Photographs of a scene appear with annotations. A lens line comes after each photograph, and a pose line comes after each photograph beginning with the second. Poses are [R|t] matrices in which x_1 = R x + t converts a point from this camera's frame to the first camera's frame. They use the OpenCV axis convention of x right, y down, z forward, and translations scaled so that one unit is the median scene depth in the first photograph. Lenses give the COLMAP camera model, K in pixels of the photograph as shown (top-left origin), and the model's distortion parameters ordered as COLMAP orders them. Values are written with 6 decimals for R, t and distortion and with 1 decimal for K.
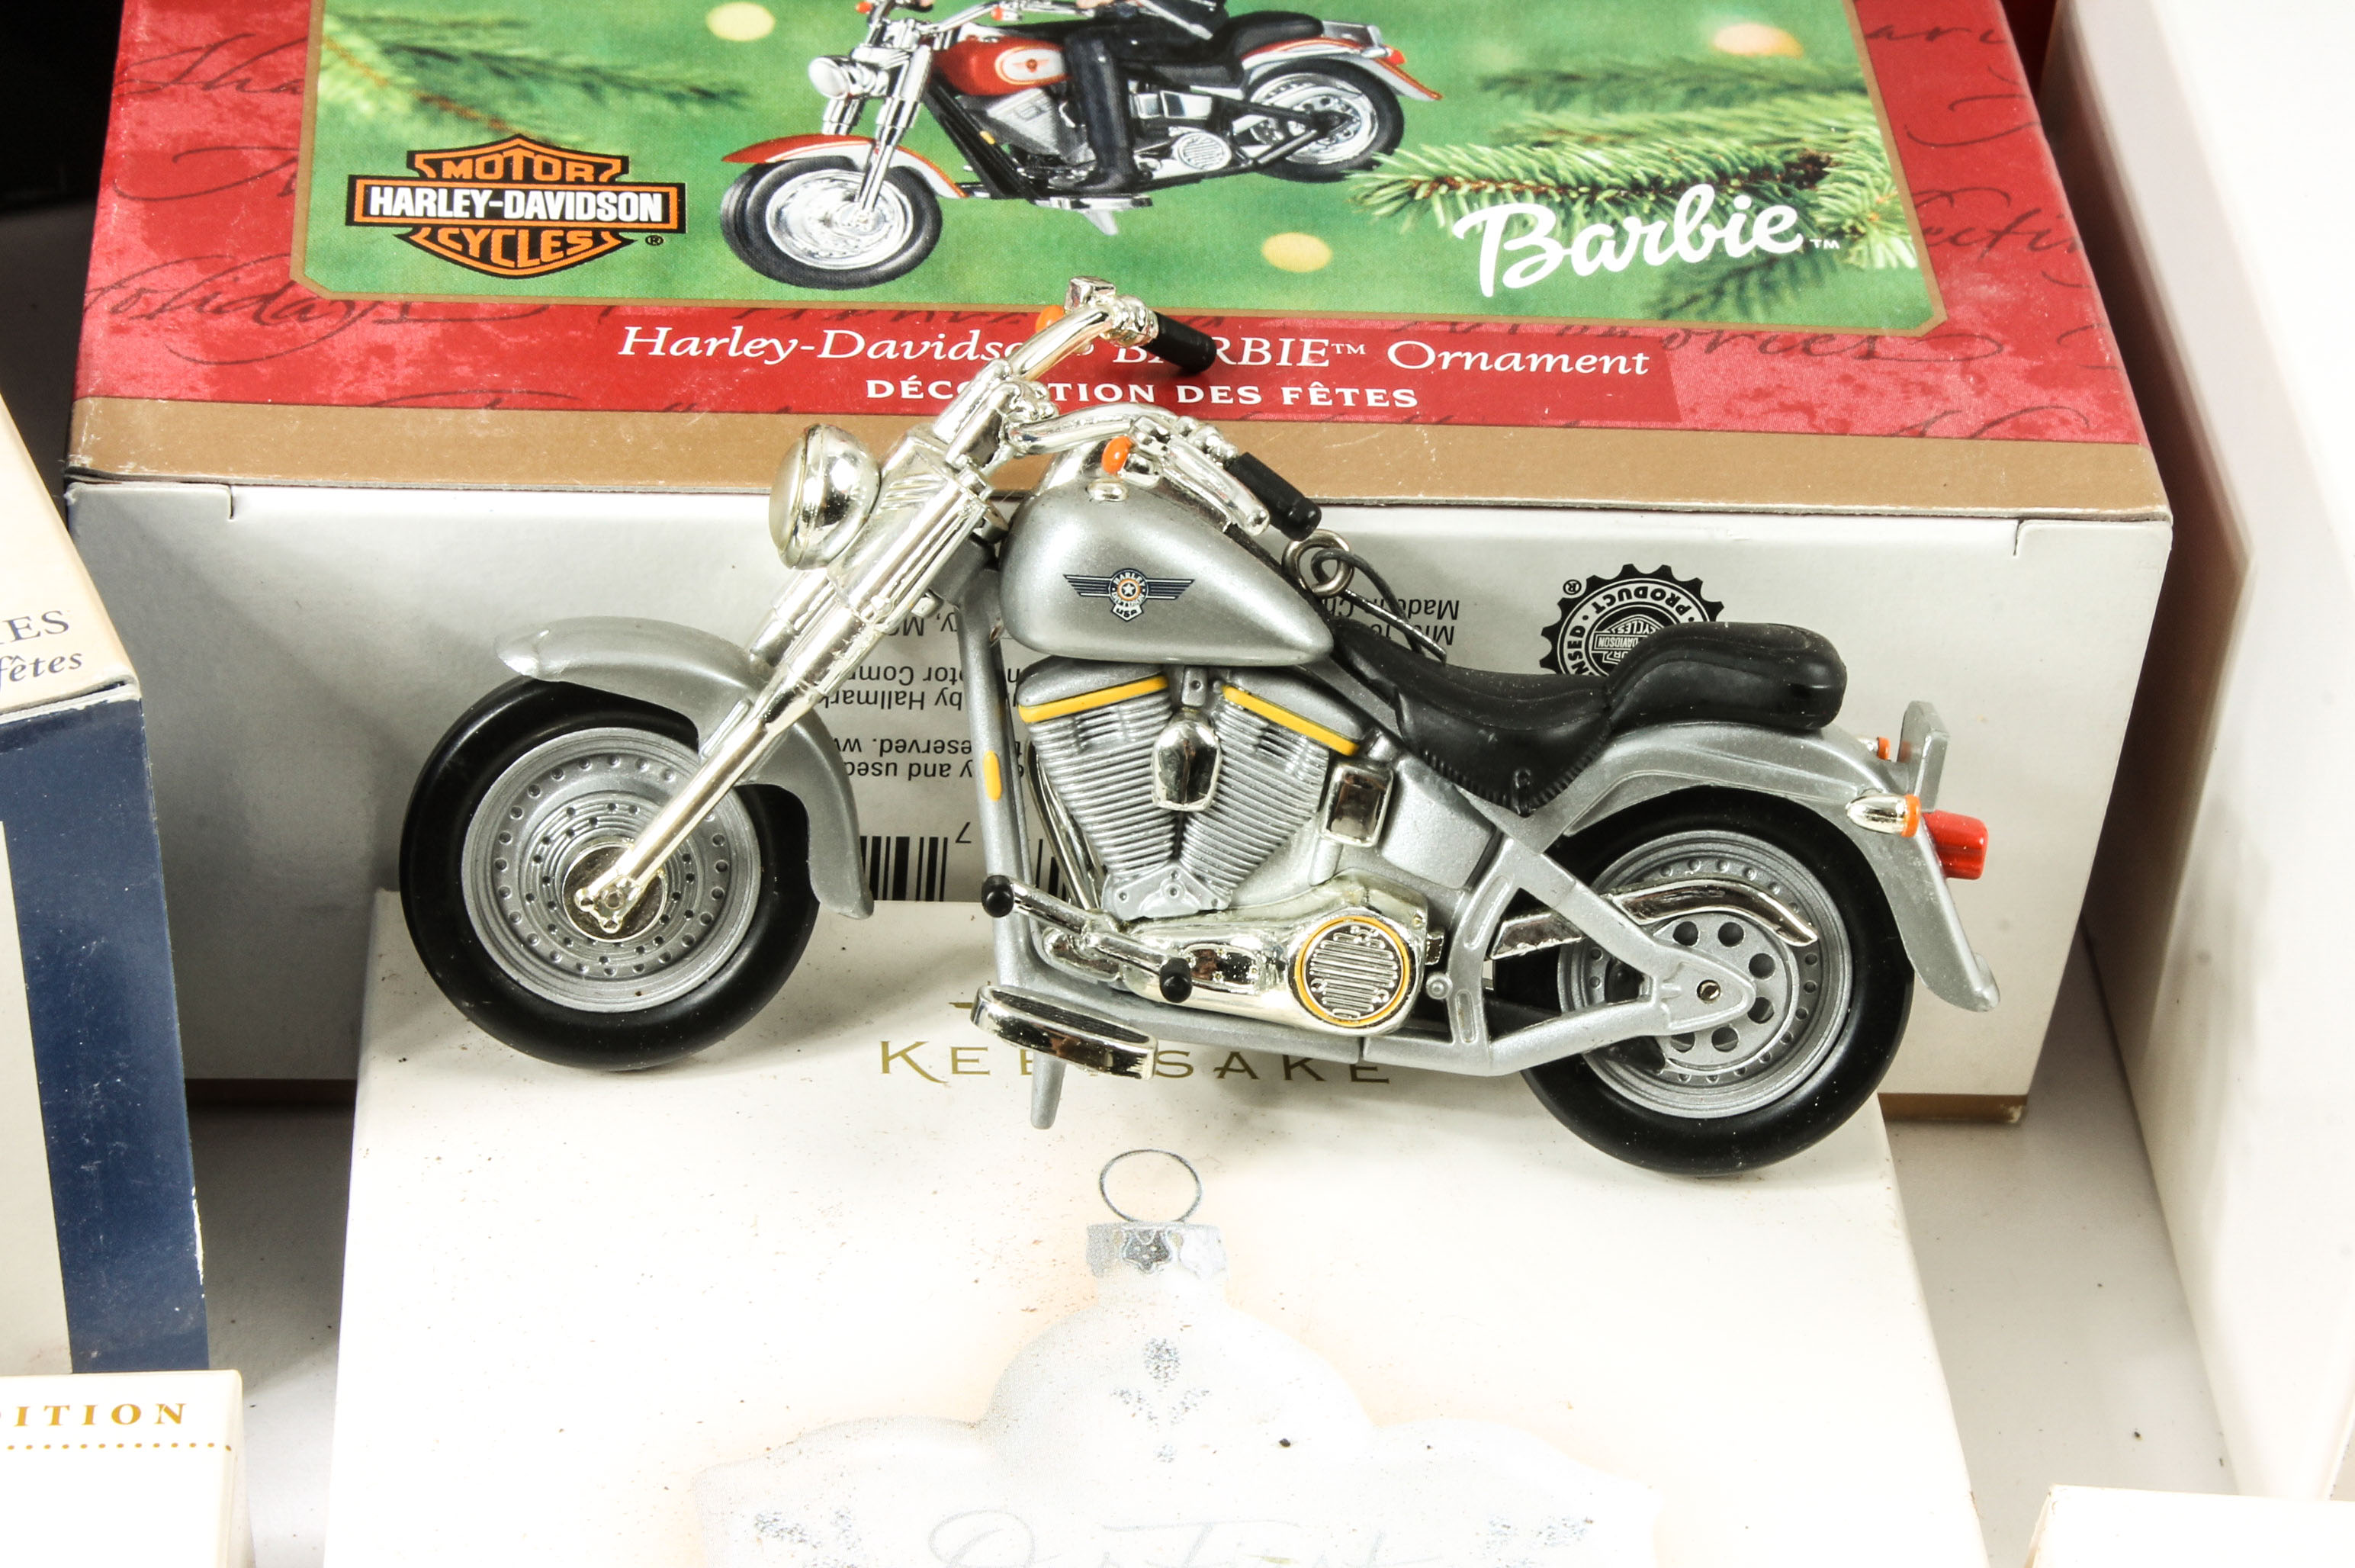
lens RADIAL K [[5636.8, 0, 1186.3], [0, 5636.8, 764.7], [0, 0, 1]] dist [0.121641, 0.000000]
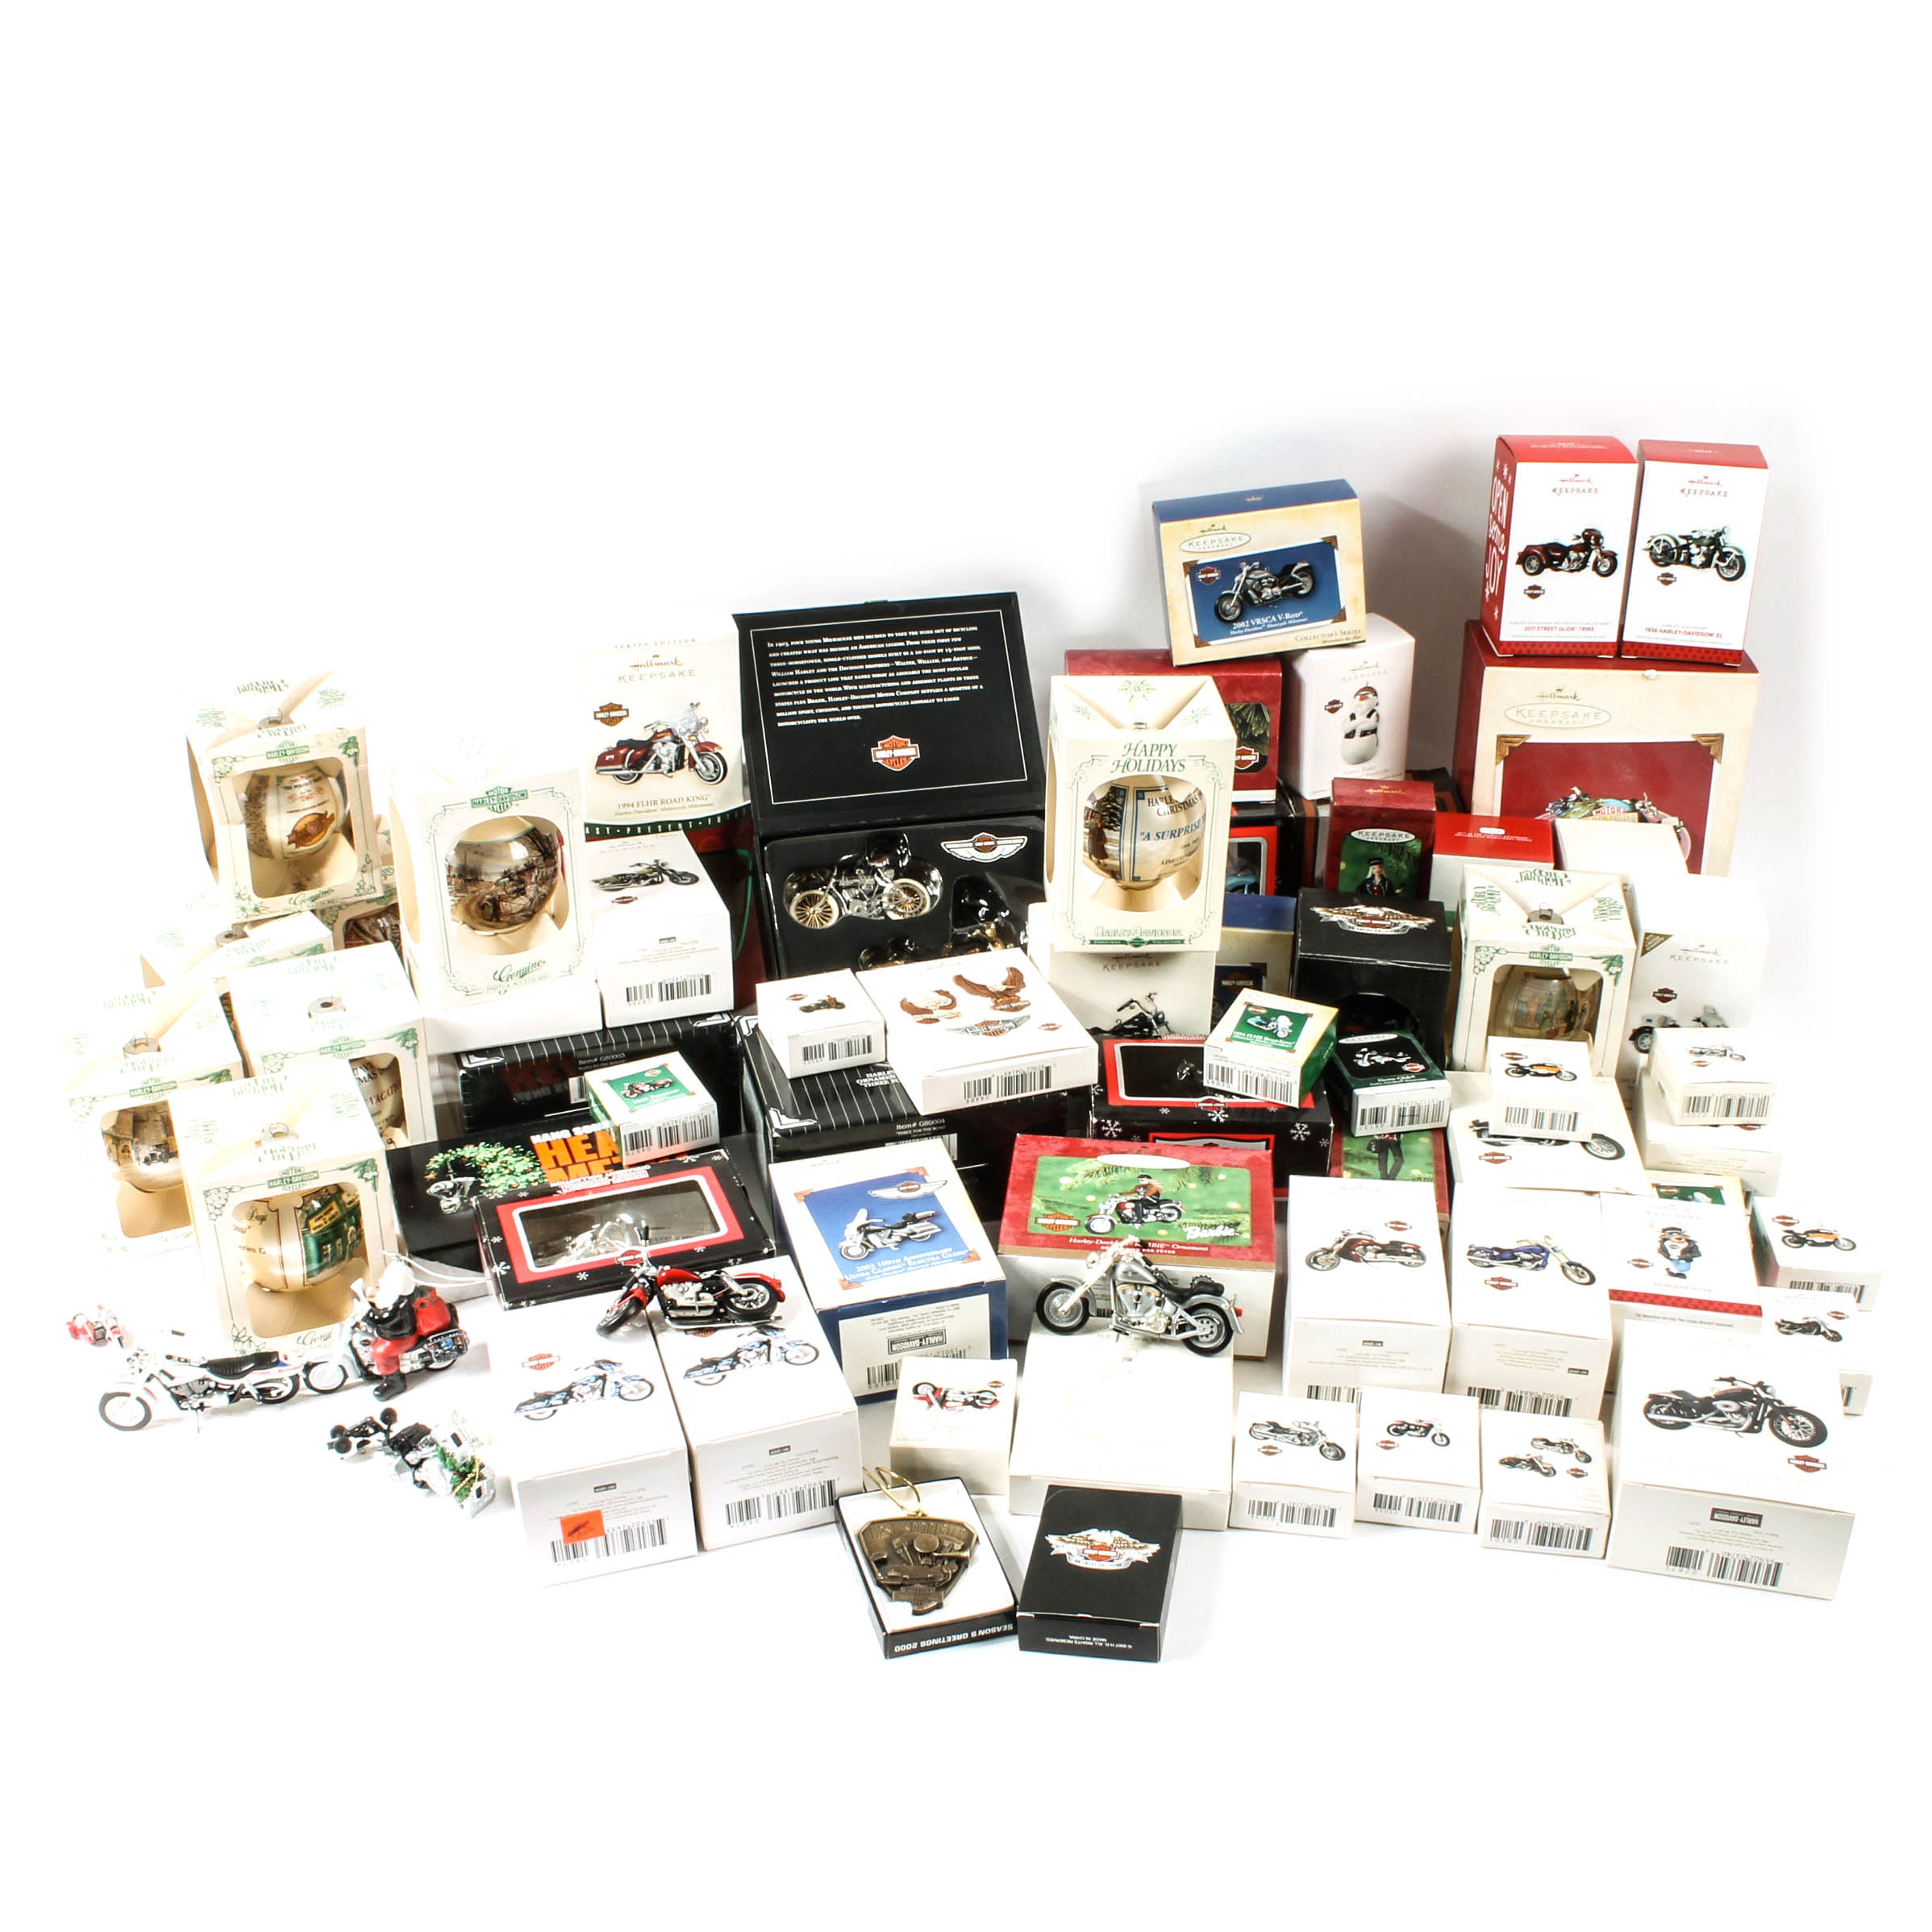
lens RADIAL K [[2133.7, 0, 992.7], [0, 2133.7, 982.3], [0, 0, 1]] dist [-0.137111, 0.000000]
pose [[0.983208, 0.019440, -0.181450, 0.301929], [-0.058805, 0.975022, -0.214182, 0.200031], [0.172754, 0.221255, 0.959793, -1.785415]]
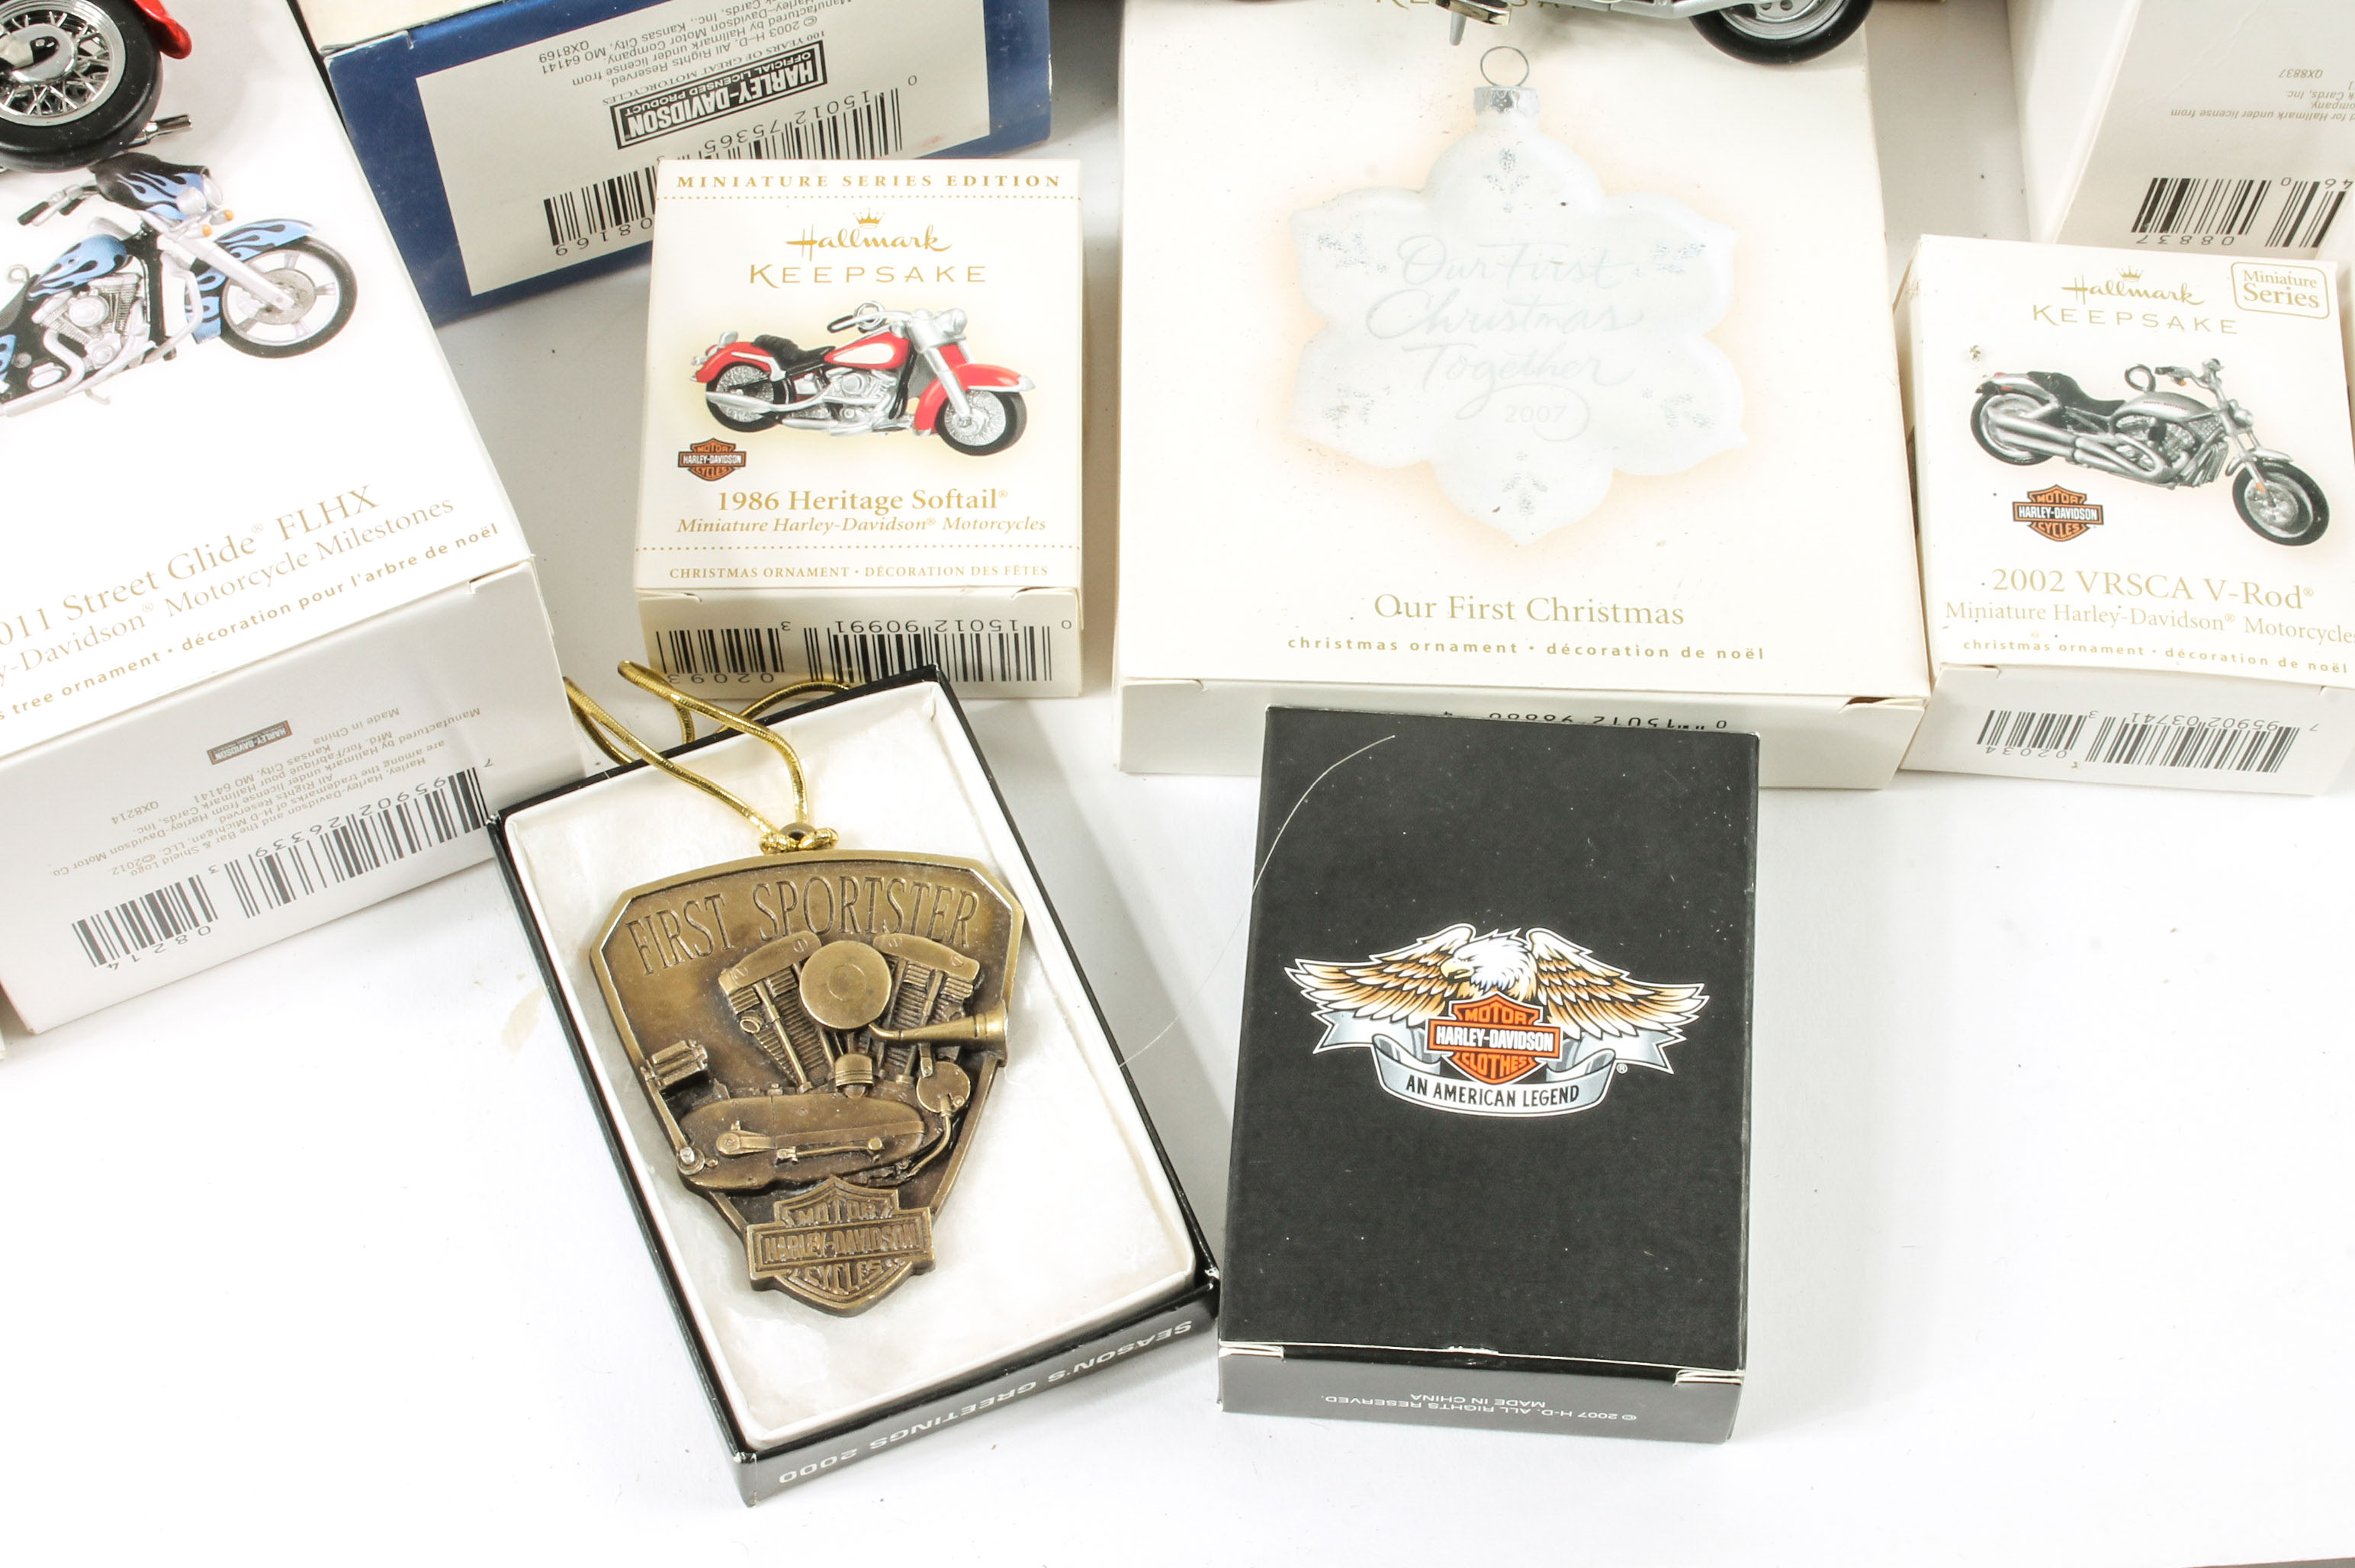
lens RADIAL K [[4186.0, 0, 1199.2], [0, 4186.0, 789.9], [0, 0, 1]] dist [0.000998, 0.000000]
pose [[0.997371, 0.039926, -0.060470, -0.013971], [-0.014112, 0.925551, 0.378360, -0.246200], [0.071074, -0.376512, 0.923681, -0.505539]]
